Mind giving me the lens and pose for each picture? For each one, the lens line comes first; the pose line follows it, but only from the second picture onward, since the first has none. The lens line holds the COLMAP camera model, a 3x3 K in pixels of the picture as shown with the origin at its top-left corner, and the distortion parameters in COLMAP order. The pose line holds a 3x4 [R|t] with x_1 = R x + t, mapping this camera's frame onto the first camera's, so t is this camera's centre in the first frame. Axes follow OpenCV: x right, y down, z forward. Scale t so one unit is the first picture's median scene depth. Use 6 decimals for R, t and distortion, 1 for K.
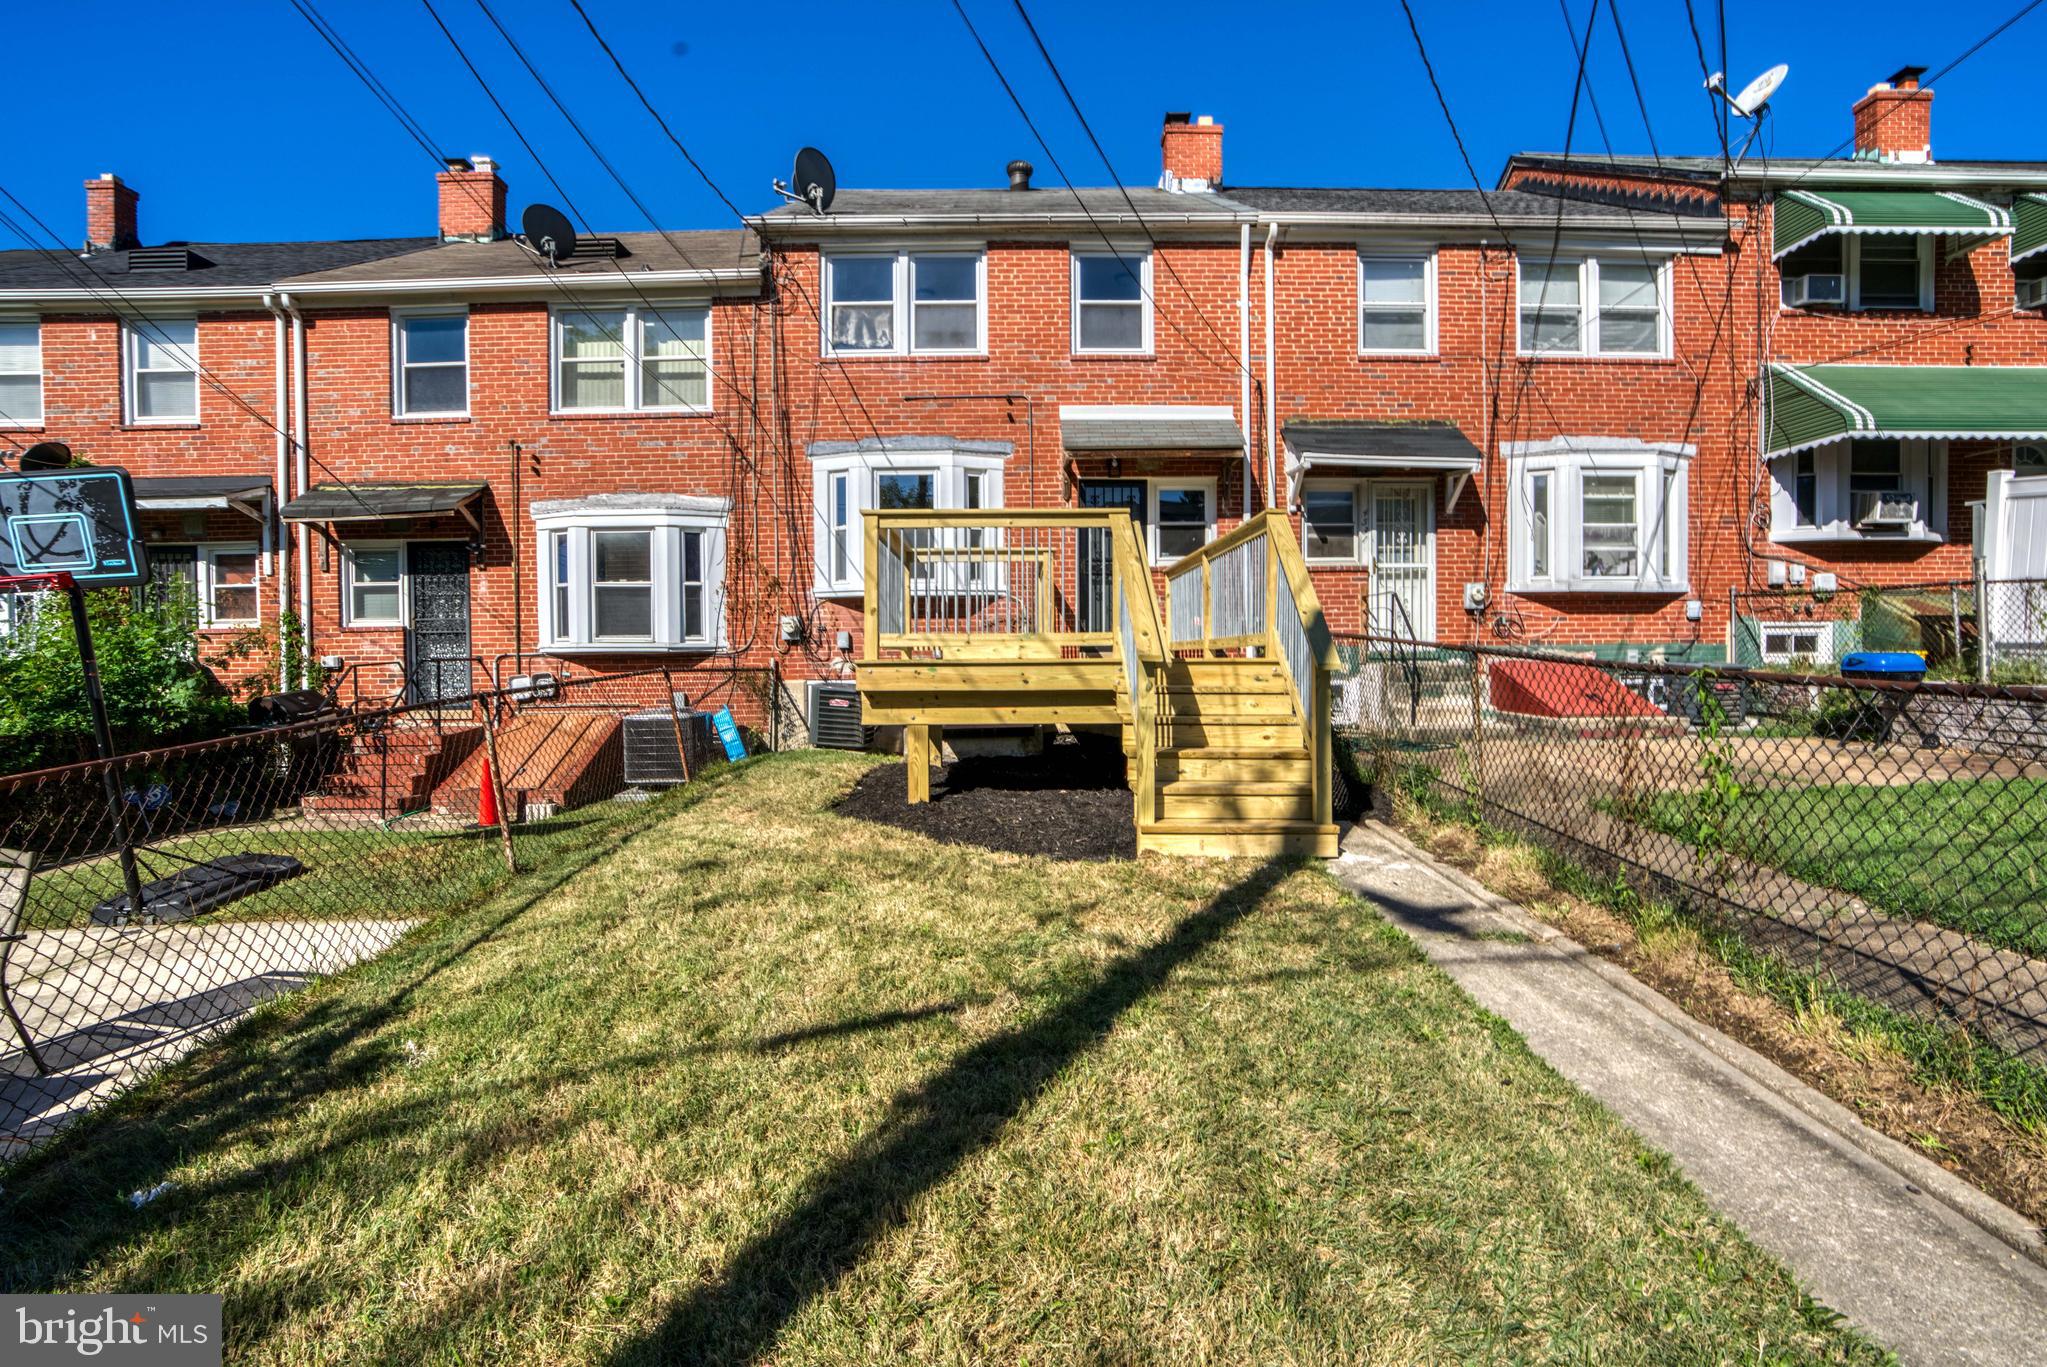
lens RADIAL K [[922.5, 0, 1036.0], [0, 922.5, 676.0], [0, 0, 1]] dist [-0.030207, 0.001467]
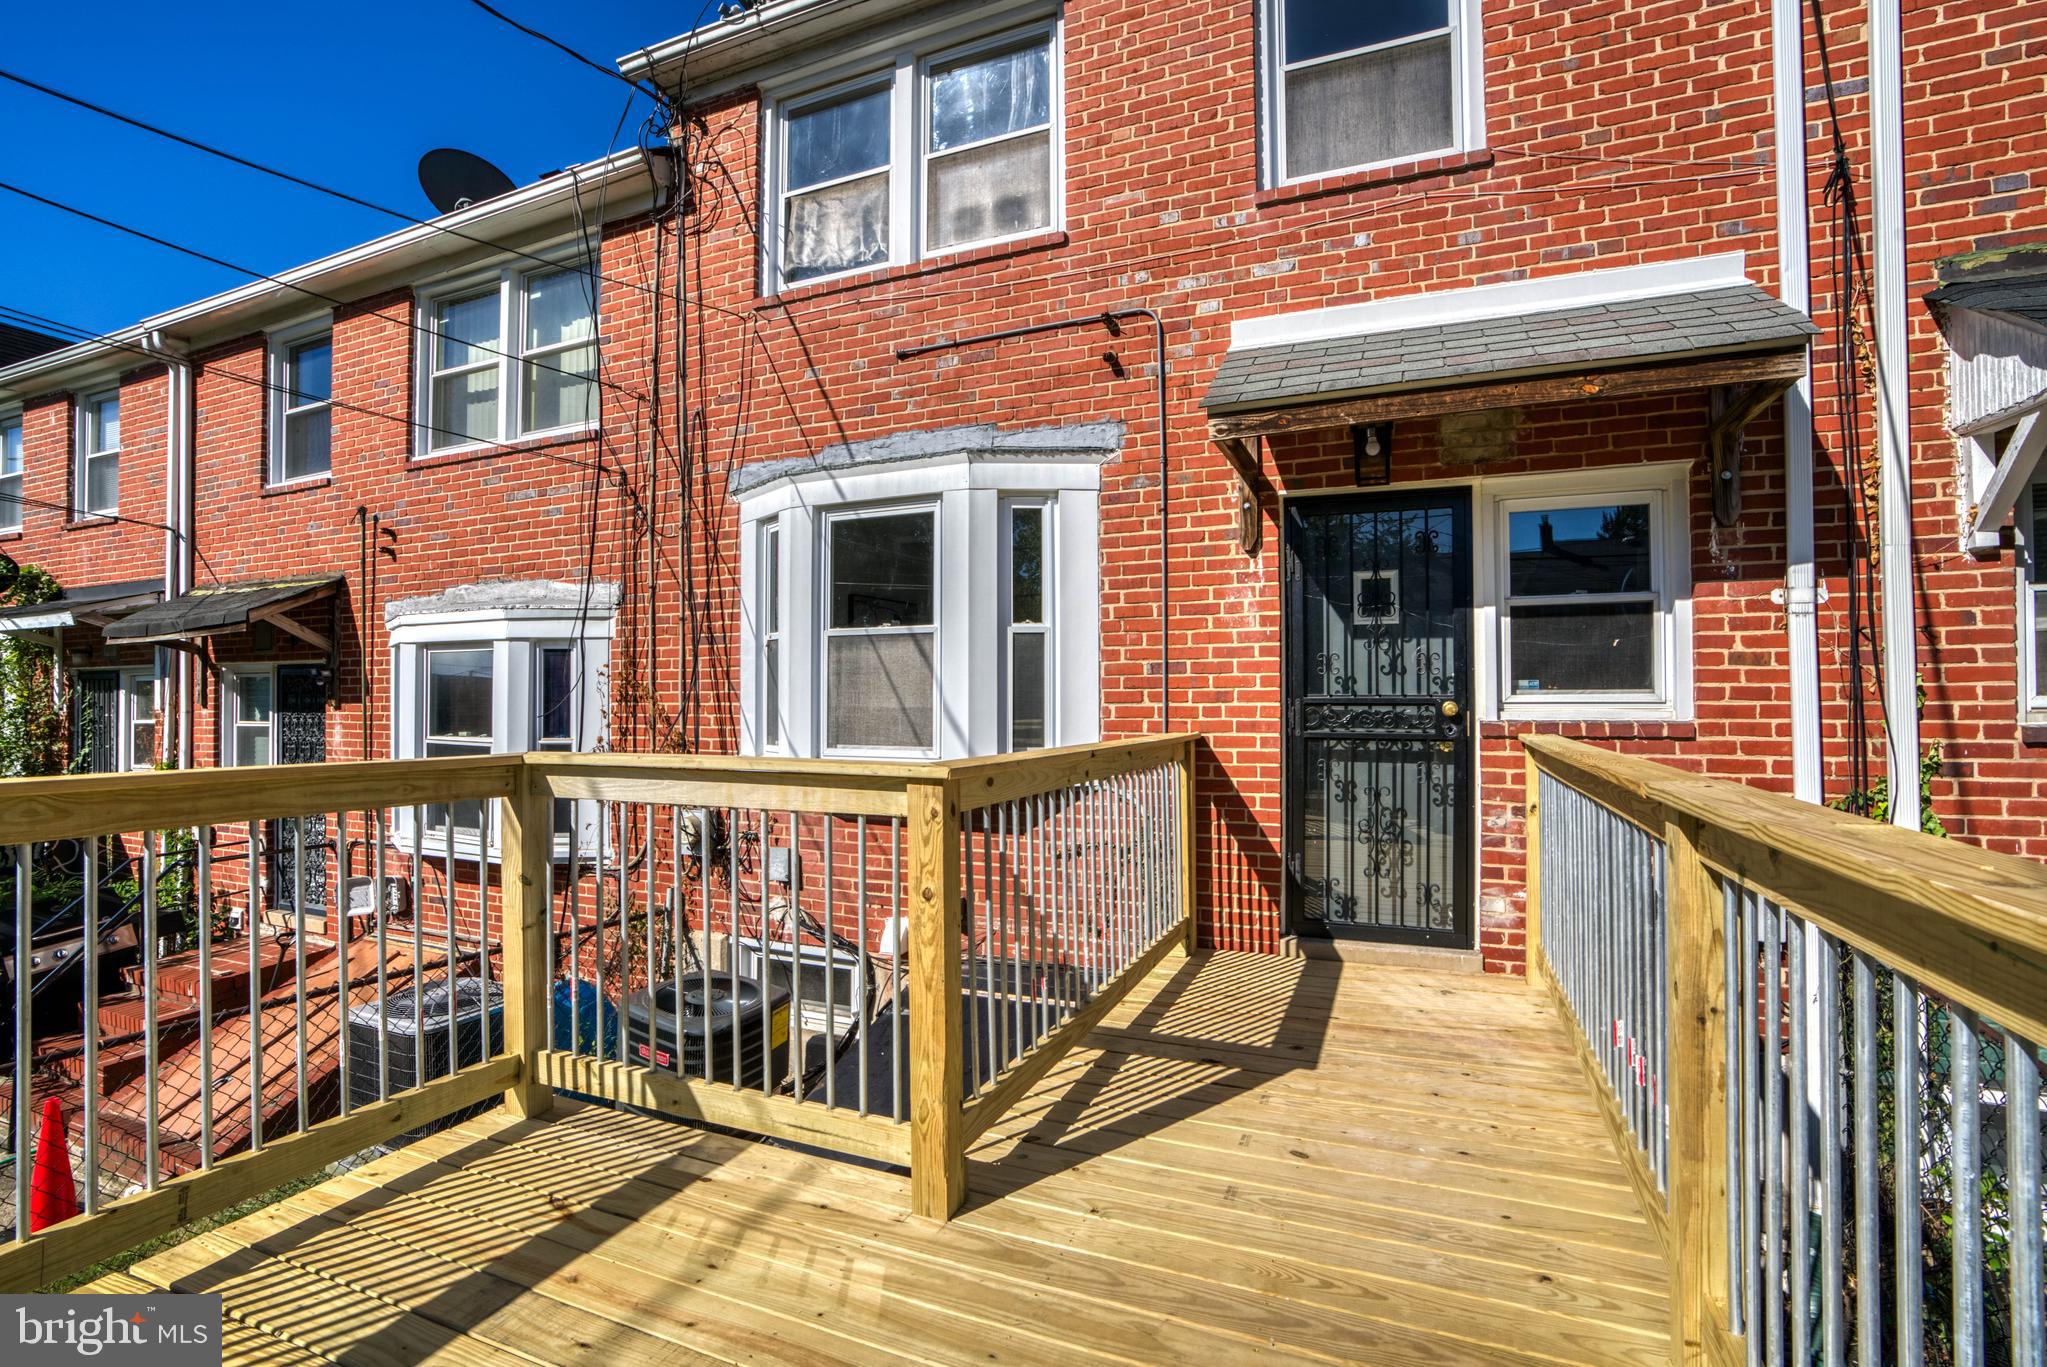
lens RADIAL K [[922.5, 0, 1013.2], [0, 922.5, 692.9], [0, 0, 1]] dist [-0.030207, 0.001467]
pose [[0.929370, -0.001034, -0.369148, 0.084827], [-0.010860, 0.999487, -0.030142, -0.116286], [0.368989, 0.032022, 0.928882, 0.591533]]
